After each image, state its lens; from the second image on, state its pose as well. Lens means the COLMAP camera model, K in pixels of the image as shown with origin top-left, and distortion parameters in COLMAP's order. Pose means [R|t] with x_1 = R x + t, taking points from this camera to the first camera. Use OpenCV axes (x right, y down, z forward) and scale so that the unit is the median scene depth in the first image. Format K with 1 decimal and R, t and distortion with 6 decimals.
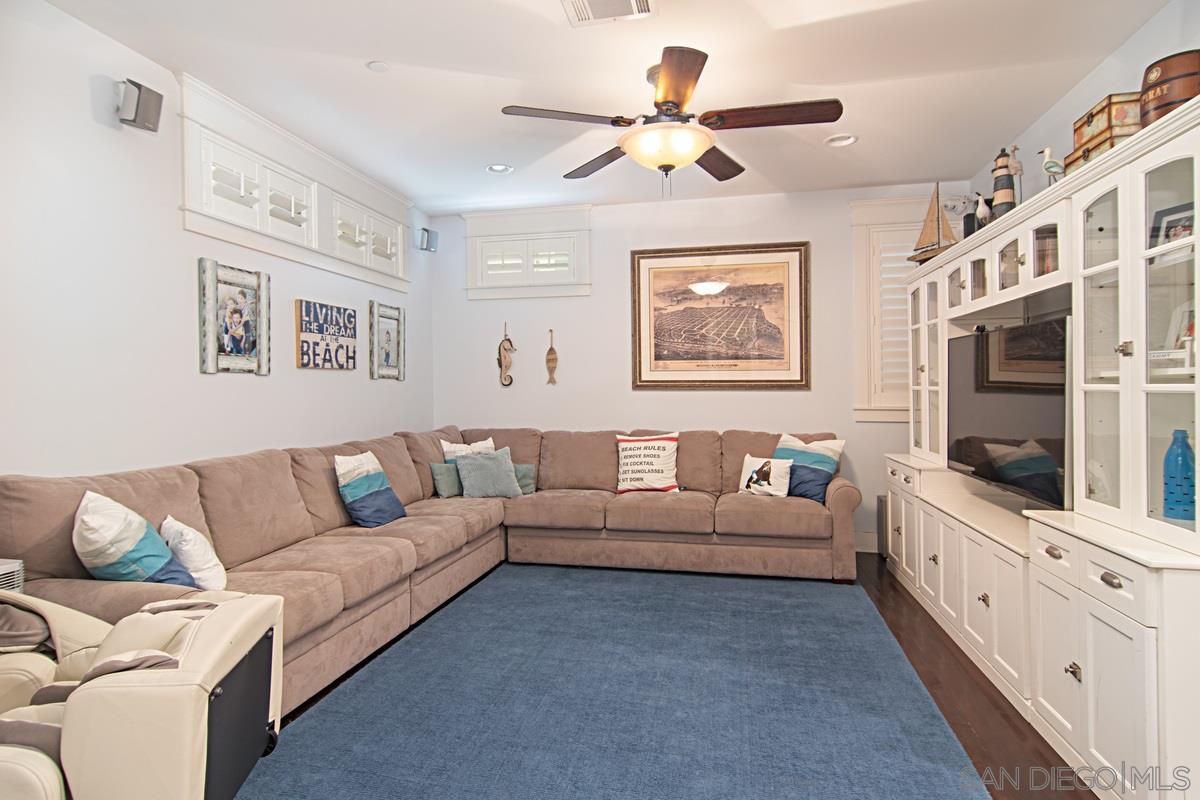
lens RADIAL K [[639.5, 0, 589.9], [0, 639.5, 405.4], [0, 0, 1]] dist [-0.000420, 0.000595]
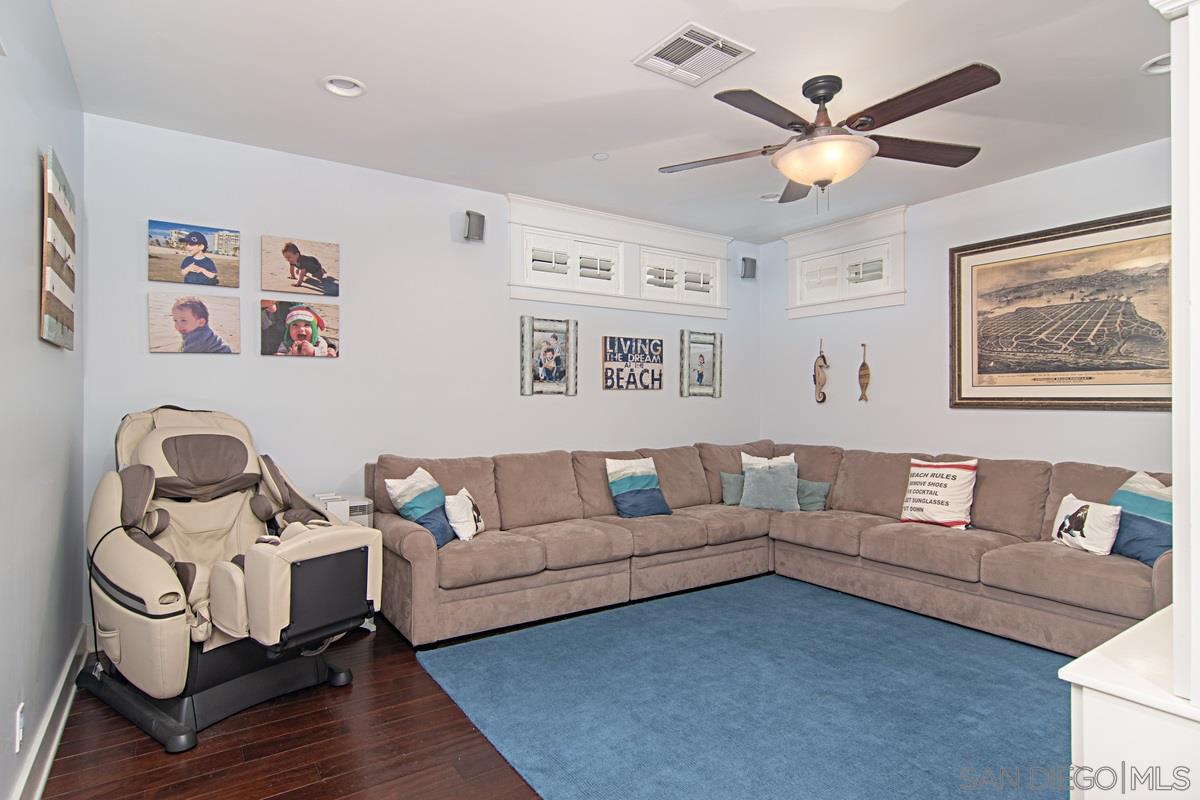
lens RADIAL K [[636.8, 0, 597.0], [0, 636.8, 413.1], [0, 0, 1]] dist [-0.000209, 0.000766]
pose [[0.726508, 0.017639, -0.686932, 0.382288], [-0.020777, 0.999777, 0.003699, -0.013493], [0.686844, 0.011585, 0.726712, 0.048598]]
